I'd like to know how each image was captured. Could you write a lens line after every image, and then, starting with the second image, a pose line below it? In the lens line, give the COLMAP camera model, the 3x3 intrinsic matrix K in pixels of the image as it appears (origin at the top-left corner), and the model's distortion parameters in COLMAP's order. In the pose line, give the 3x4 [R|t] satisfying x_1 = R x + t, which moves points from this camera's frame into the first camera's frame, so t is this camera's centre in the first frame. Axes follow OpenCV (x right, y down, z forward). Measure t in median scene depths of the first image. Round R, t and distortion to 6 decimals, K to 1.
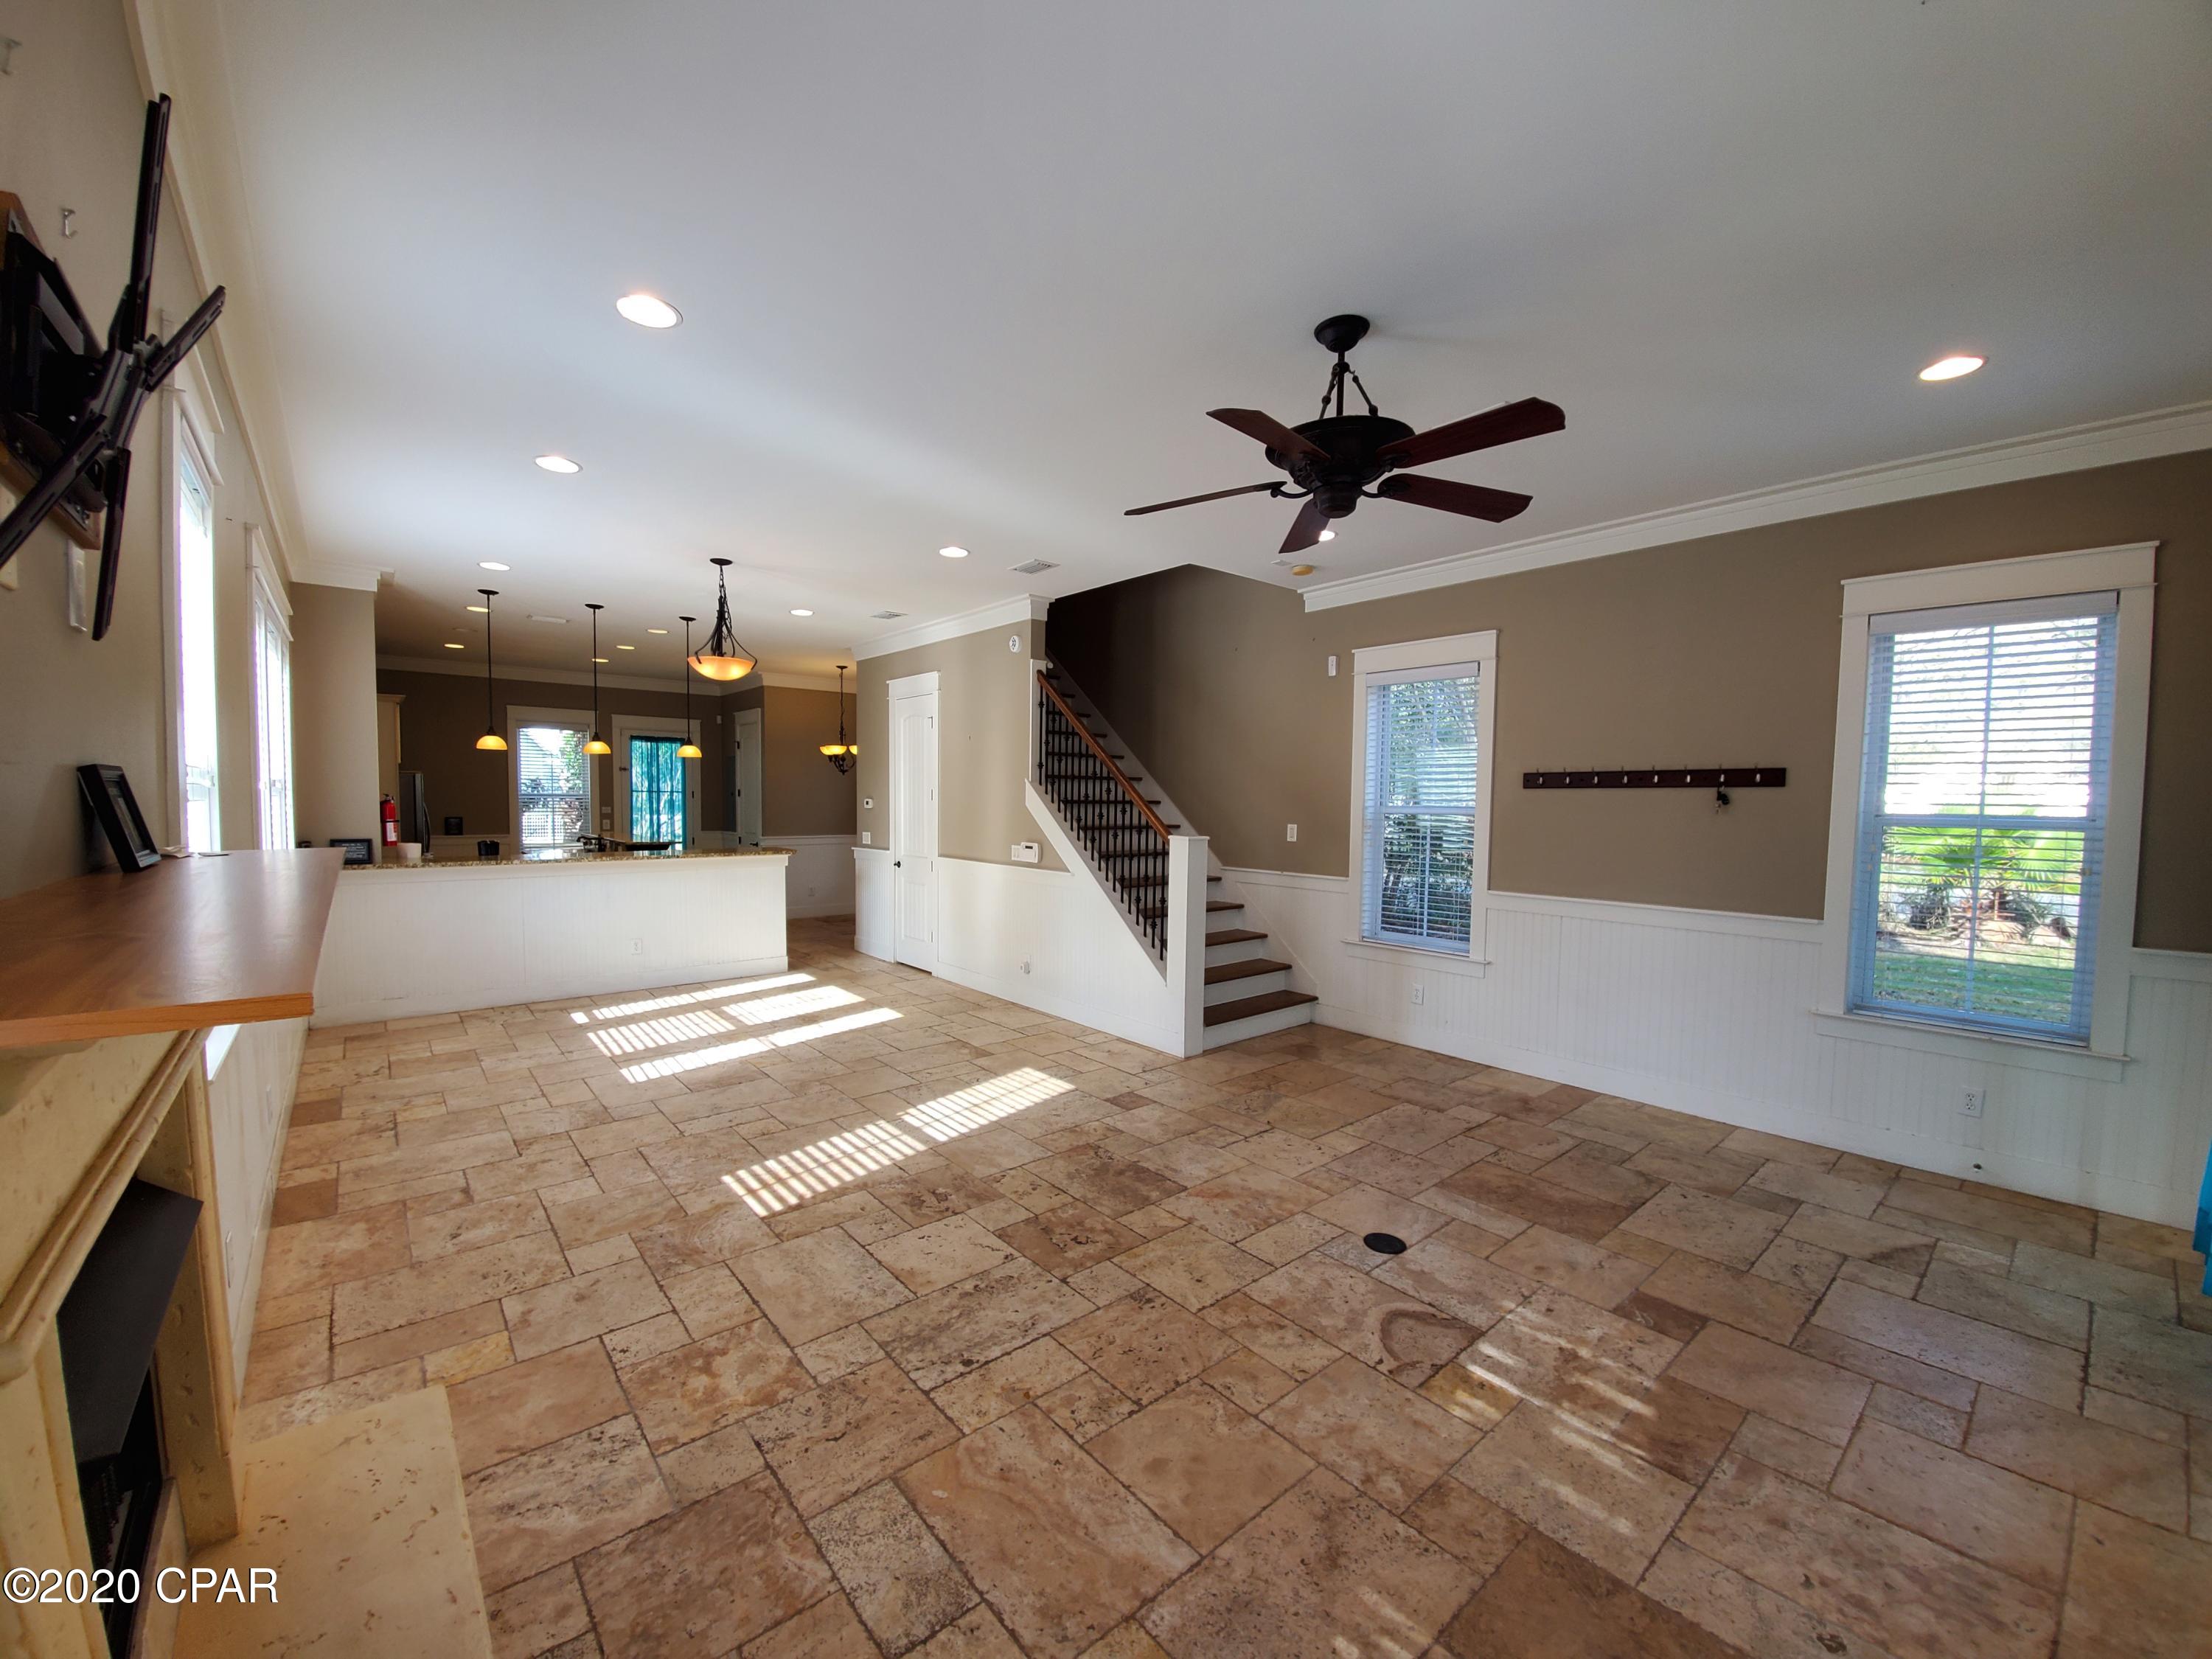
lens RADIAL K [[870.3, 0, 1102.2], [0, 870.3, 850.1], [0, 0, 1]] dist [0.015898, -0.019431]
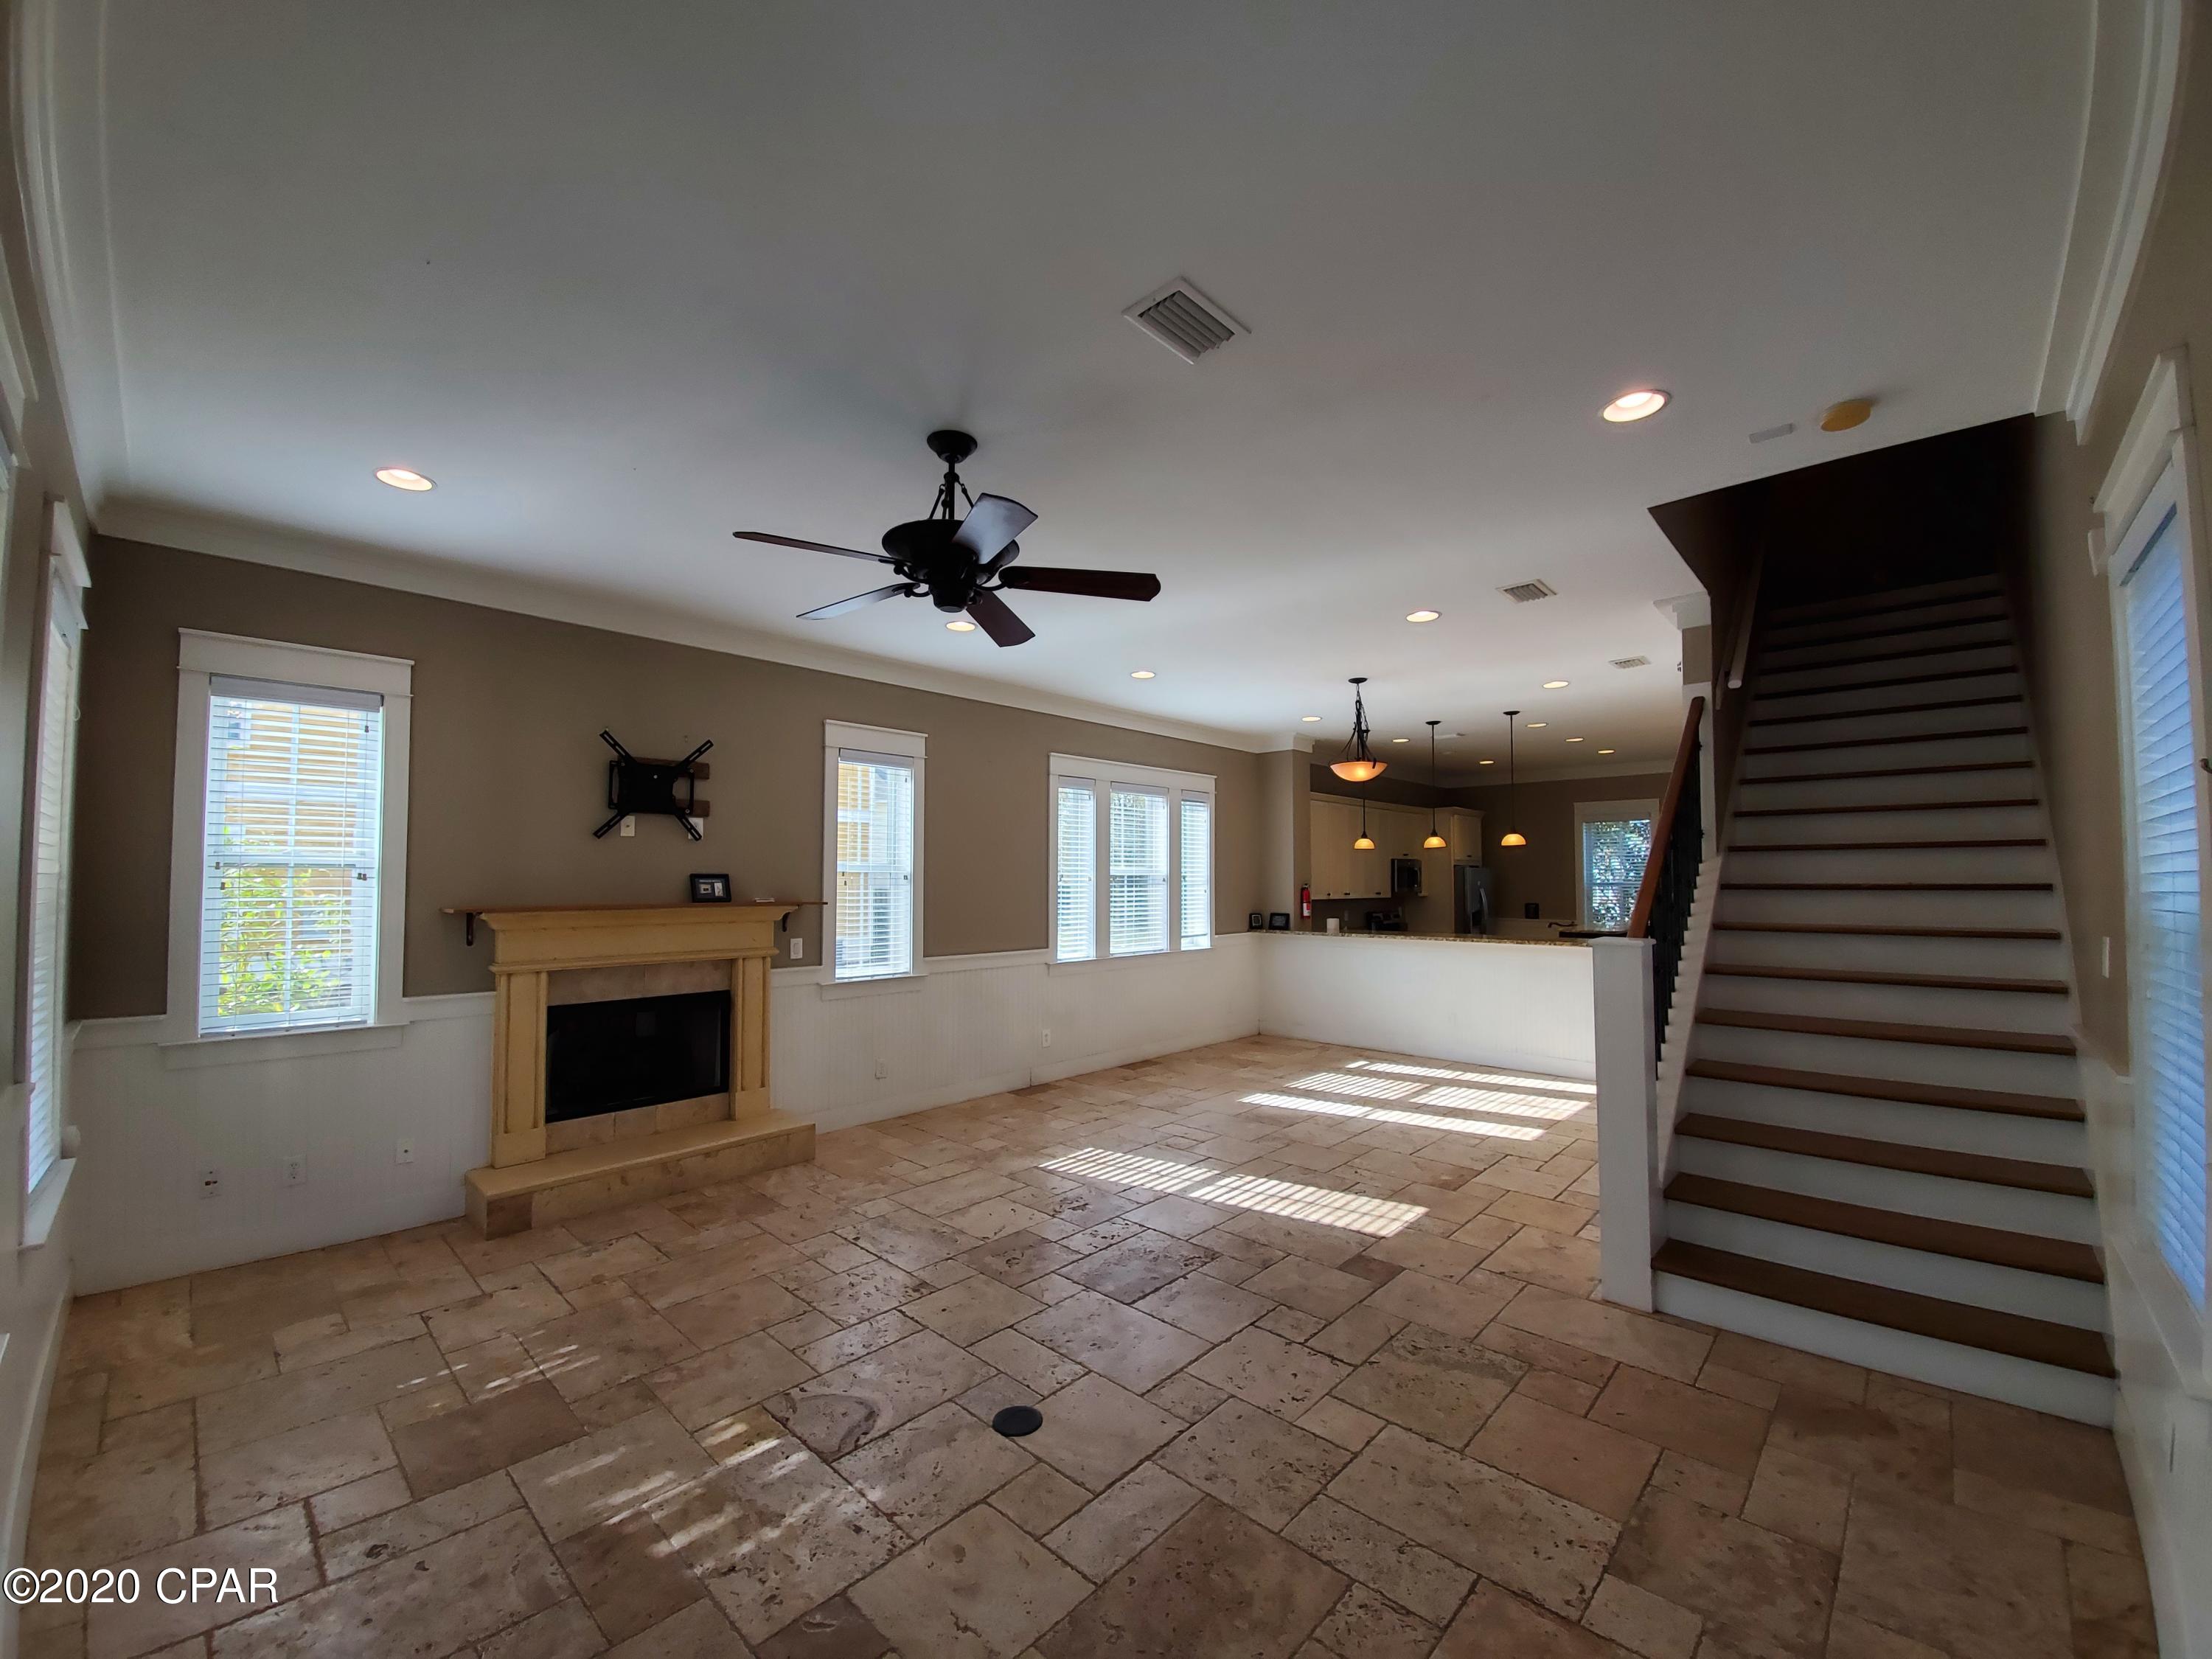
lens RADIAL K [[877.8, 0, 1097.9], [0, 877.8, 848.9], [0, 0, 1]] dist [0.016686, -0.019074]
pose [[0.106454, -0.049059, -0.993107, 0.877637], [-0.056931, 0.996843, -0.055346, -0.029844], [0.992686, 0.062431, 0.103325, 0.713826]]
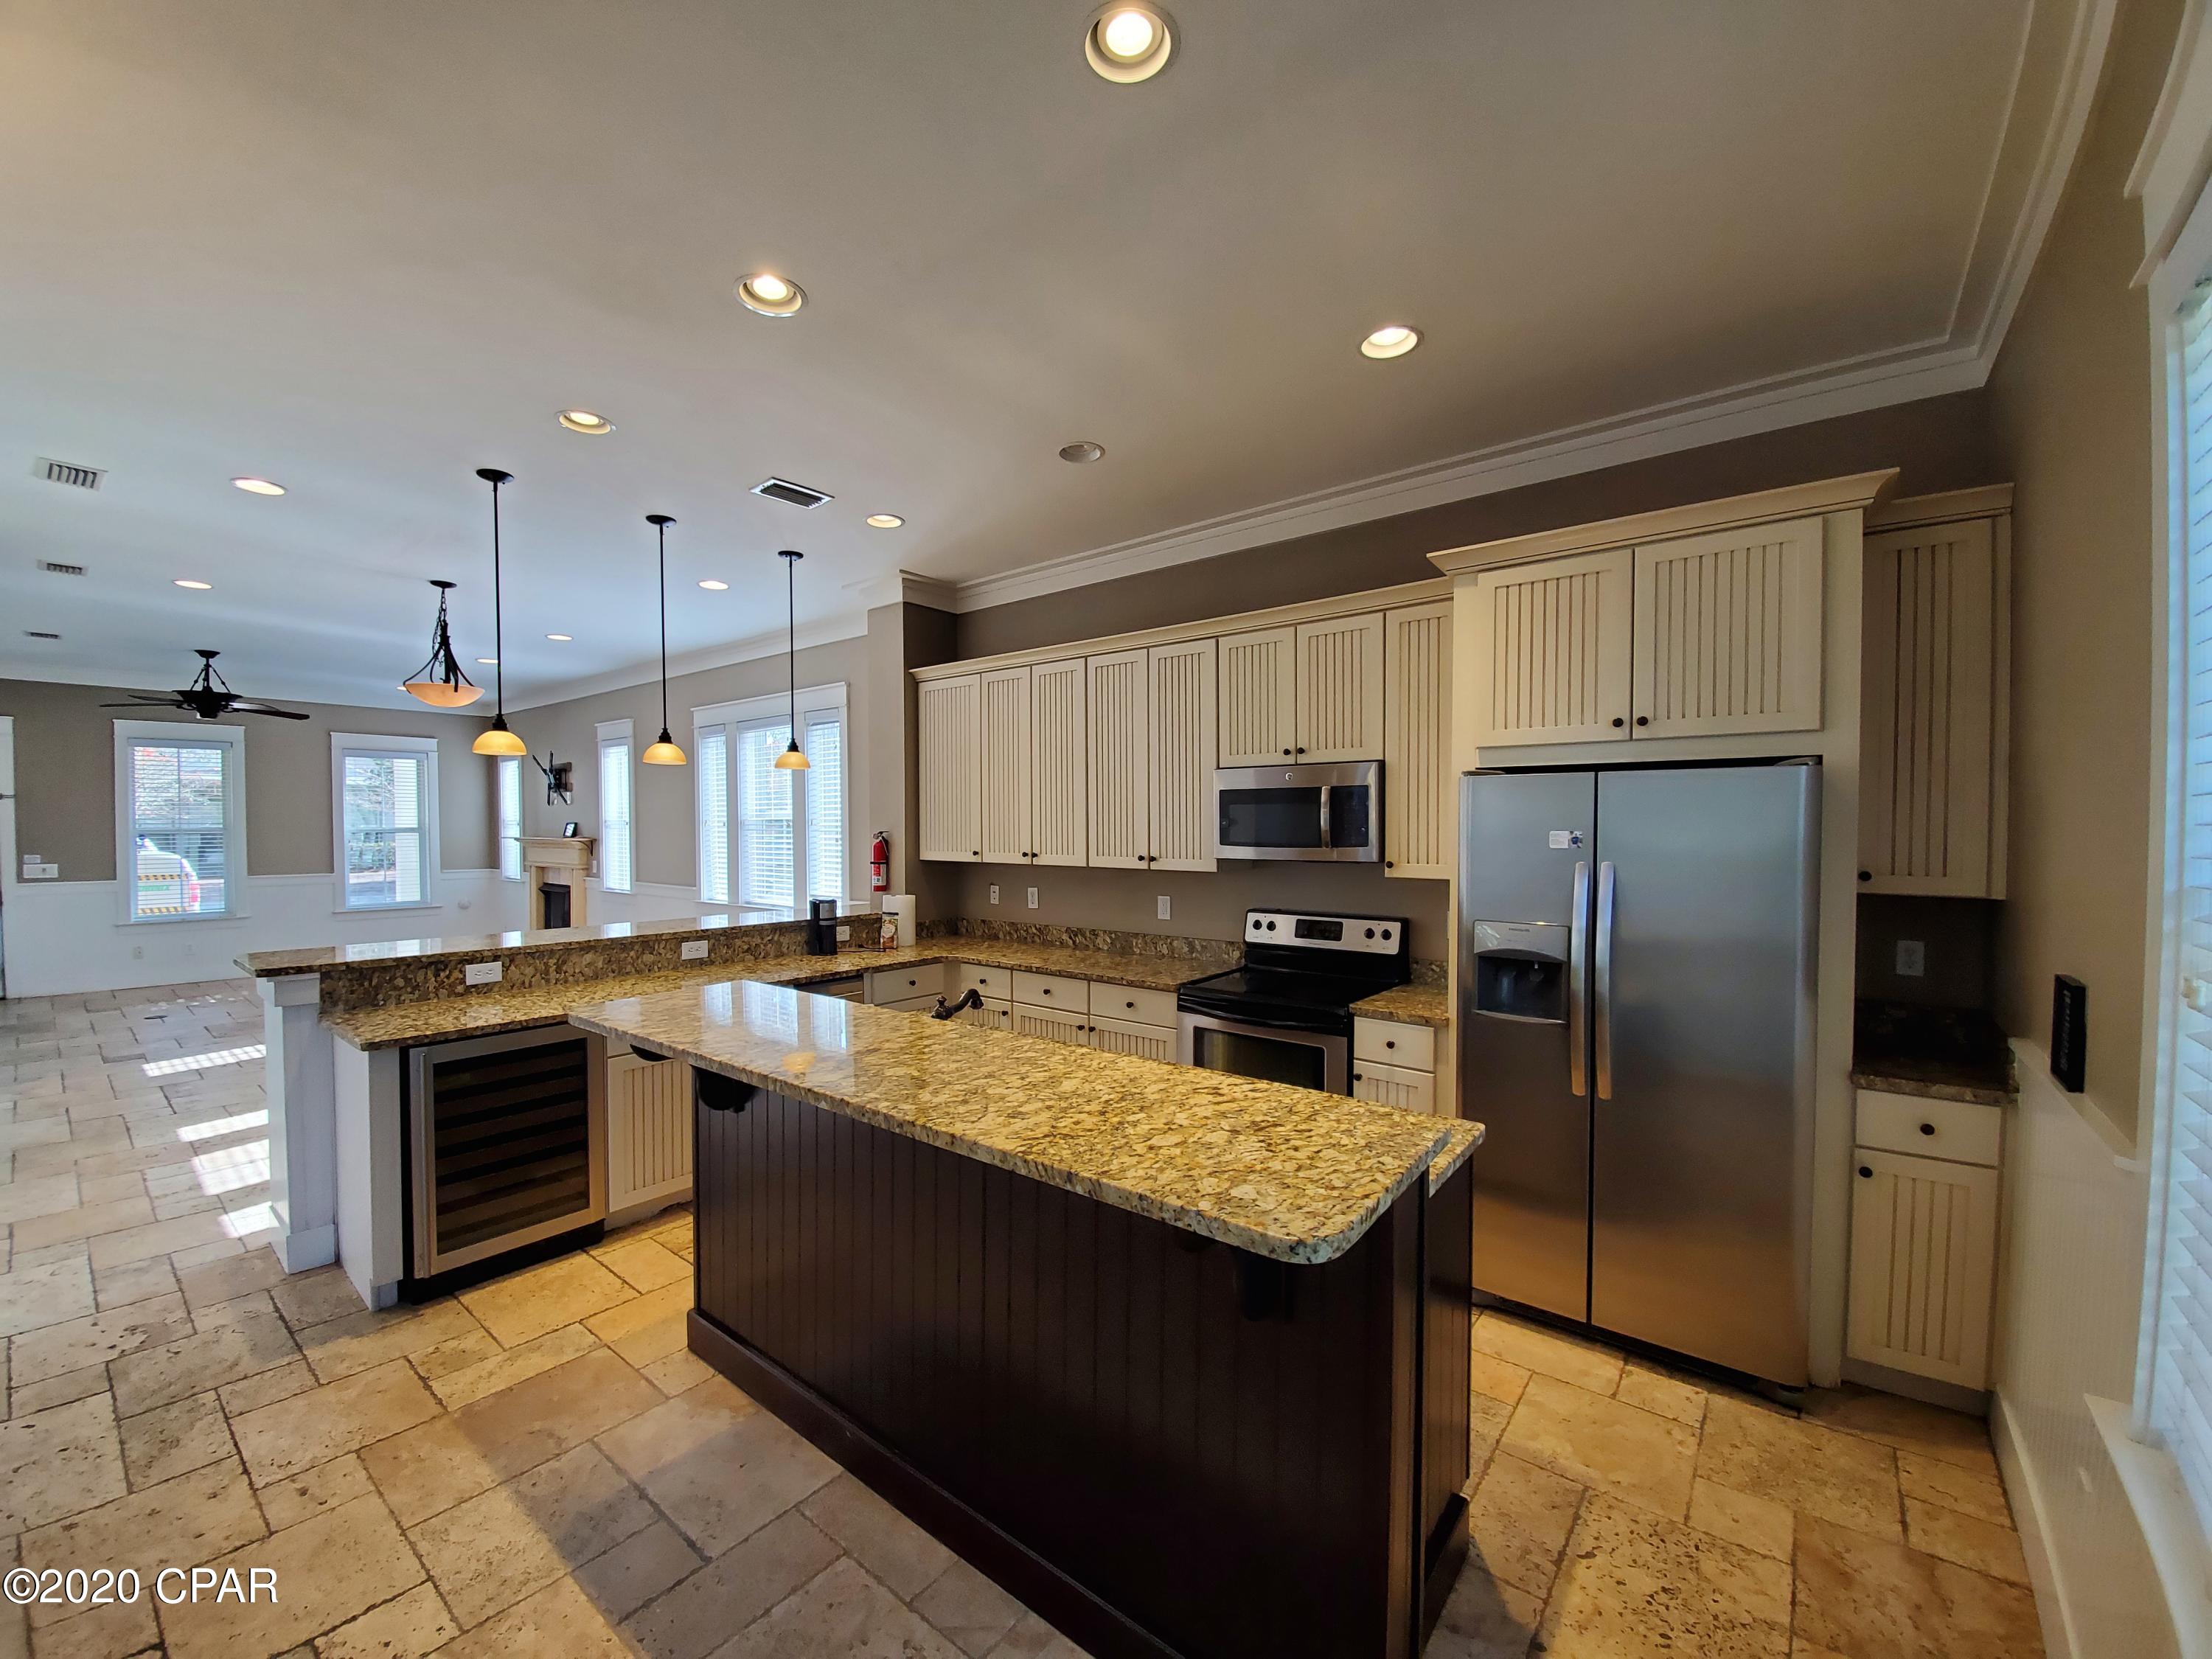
lens RADIAL K [[877.8, 0, 1097.9], [0, 877.8, 848.9], [0, 0, 1]] dist [0.016686, -0.019074]
pose [[-0.983244, -0.005997, -0.182196, -1.250962], [-0.021613, 0.996244, 0.083848, -0.180130], [0.181009, 0.086381, -0.979681, 2.718539]]
